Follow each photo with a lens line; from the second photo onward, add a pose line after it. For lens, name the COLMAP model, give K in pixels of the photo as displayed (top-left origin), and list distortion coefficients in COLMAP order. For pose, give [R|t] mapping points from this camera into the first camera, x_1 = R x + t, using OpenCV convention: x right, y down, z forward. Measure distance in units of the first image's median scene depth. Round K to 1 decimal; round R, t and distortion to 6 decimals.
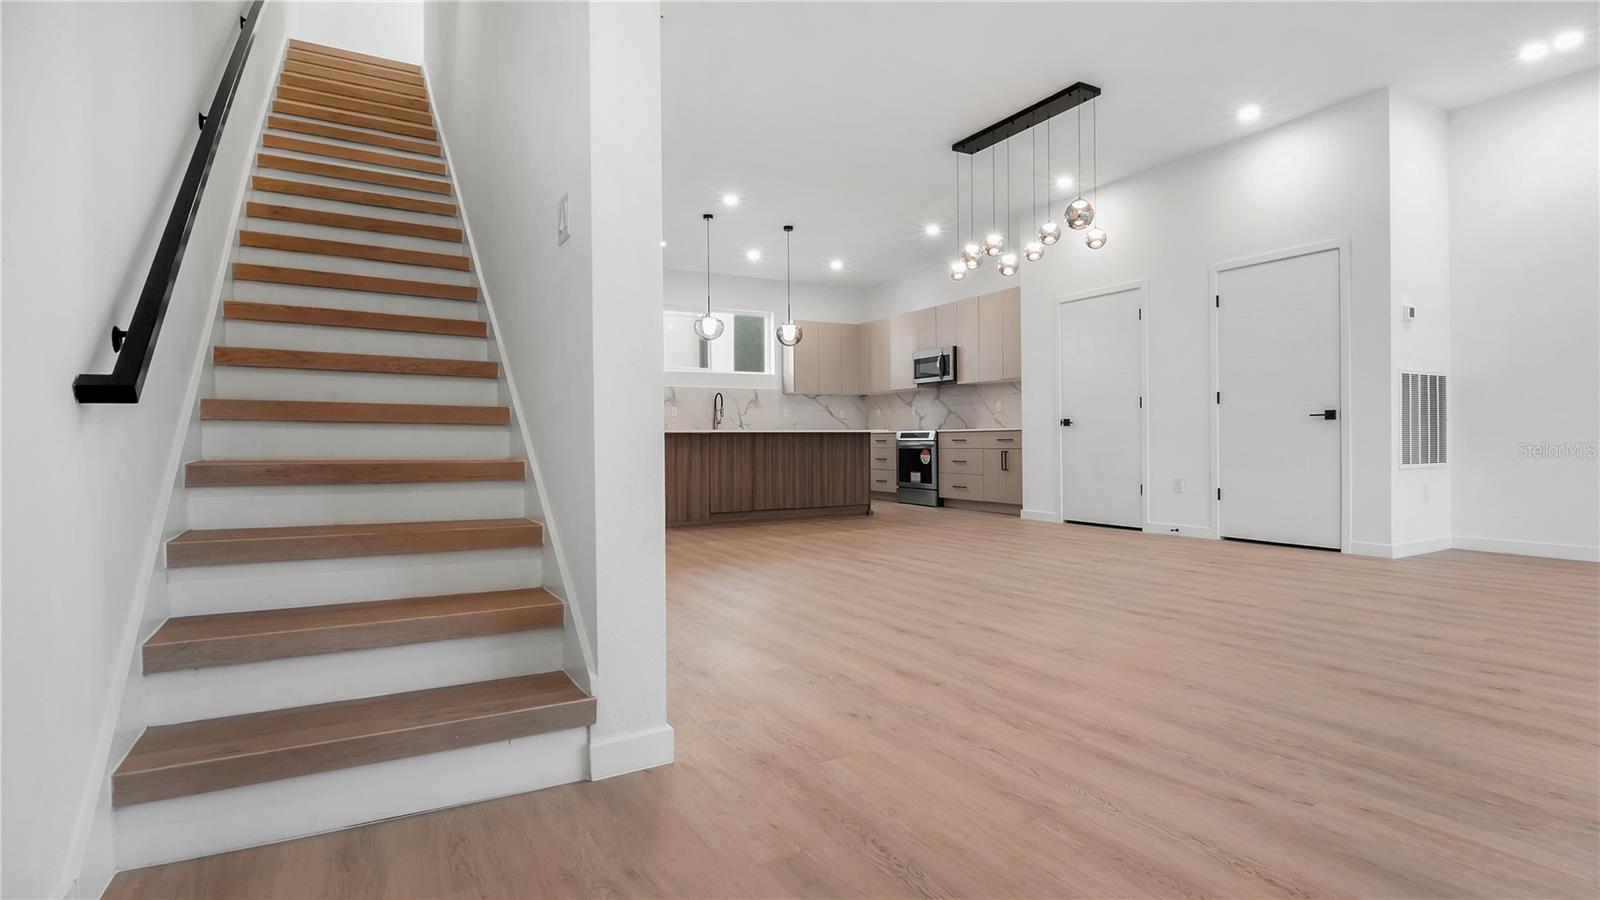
lens RADIAL K [[792.1, 0, 796.2], [0, 792.1, 449.8], [0, 0, 1]] dist [0.000159, -0.000986]
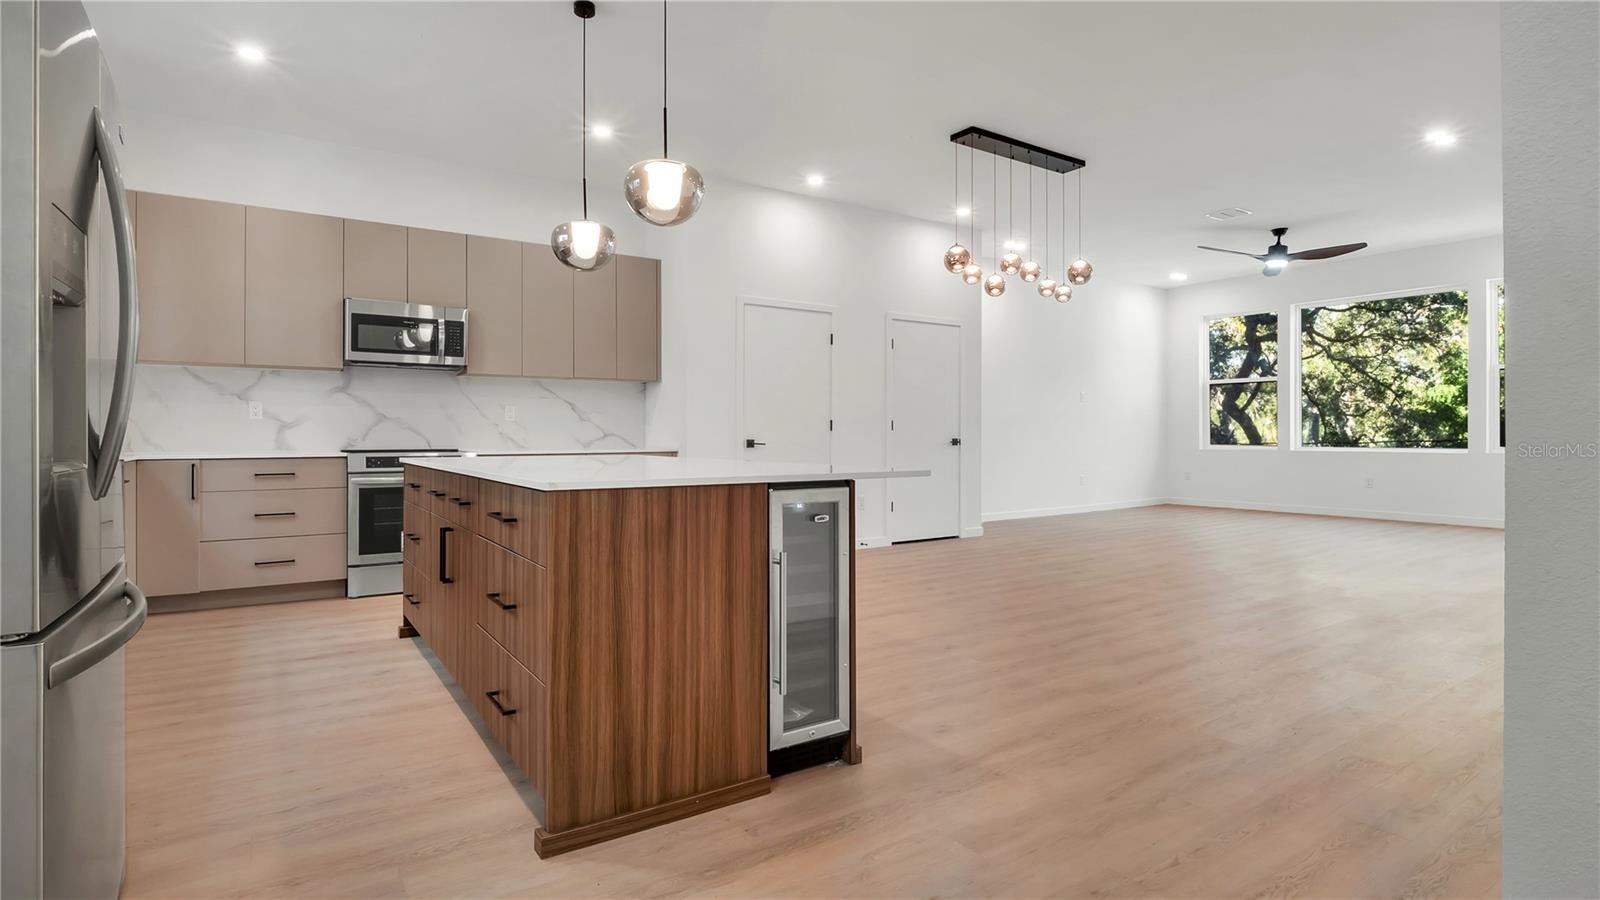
lens RADIAL K [[787.9, 0, 783.1], [0, 787.9, 429.7], [0, 0, 1]] dist [-0.010614, -0.002104]
pose [[-0.086042, 0.018271, 0.996124, -0.471430], [0.016403, 0.999722, -0.016920, -0.031660], [-0.996156, 0.014884, -0.086318, 0.955936]]
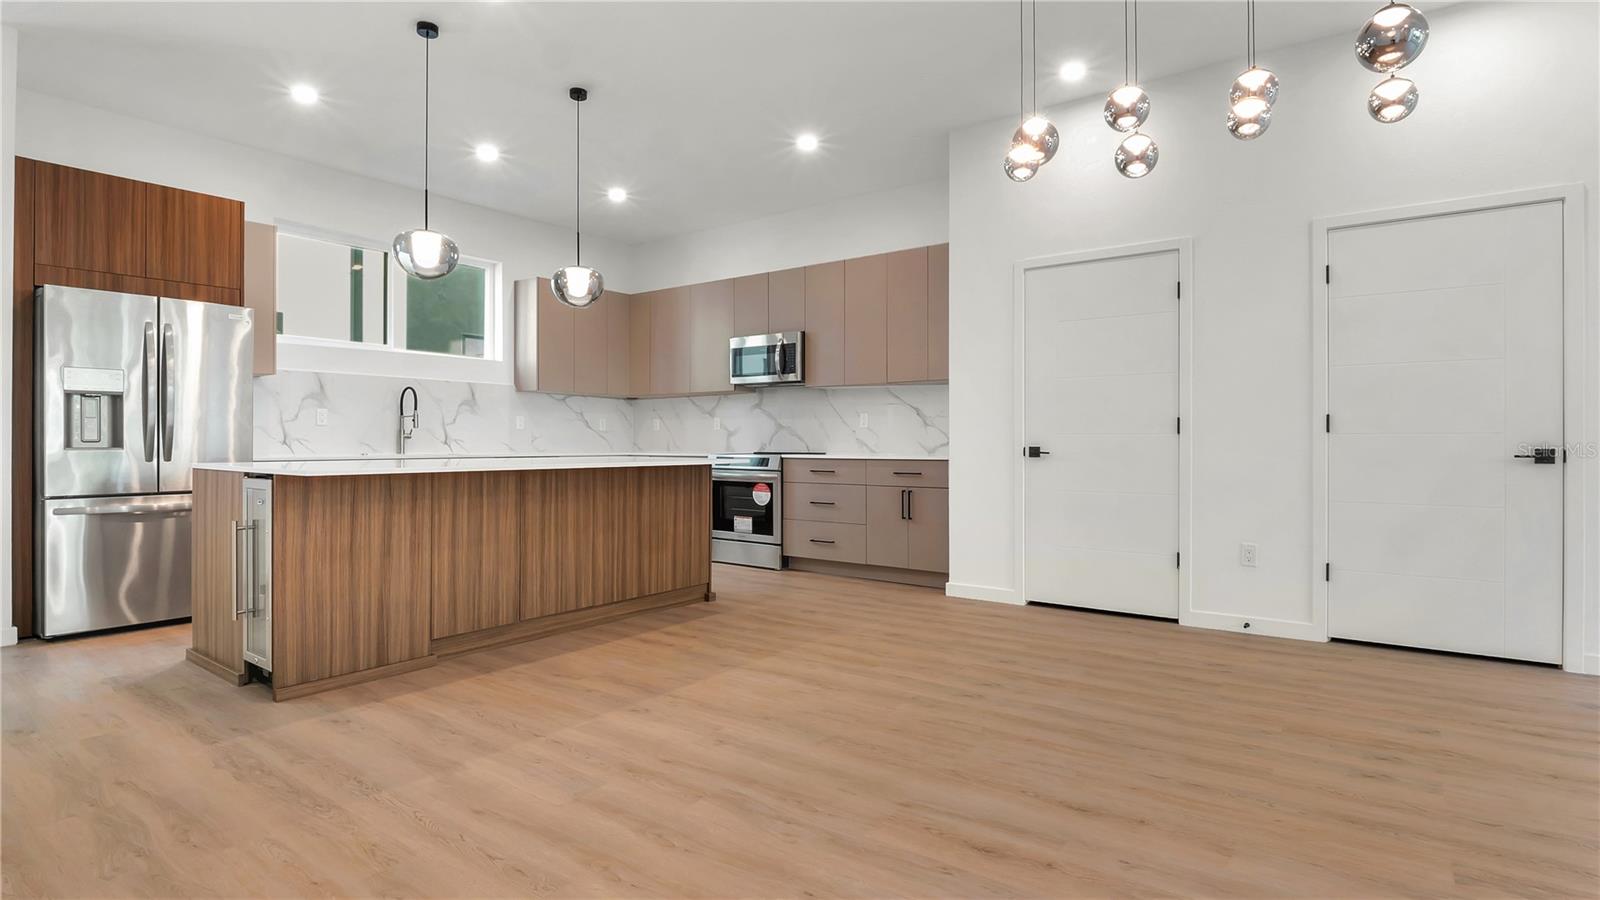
lens RADIAL K [[792.1, 0, 798.4], [0, 792.1, 443.4], [0, 0, 1]] dist [0.000159, -0.000986]
pose [[0.911720, 0.008369, 0.410728, -0.096744], [-0.003405, 0.999912, -0.012816, -0.030074], [-0.410799, 0.010286, 0.911668, 0.444304]]
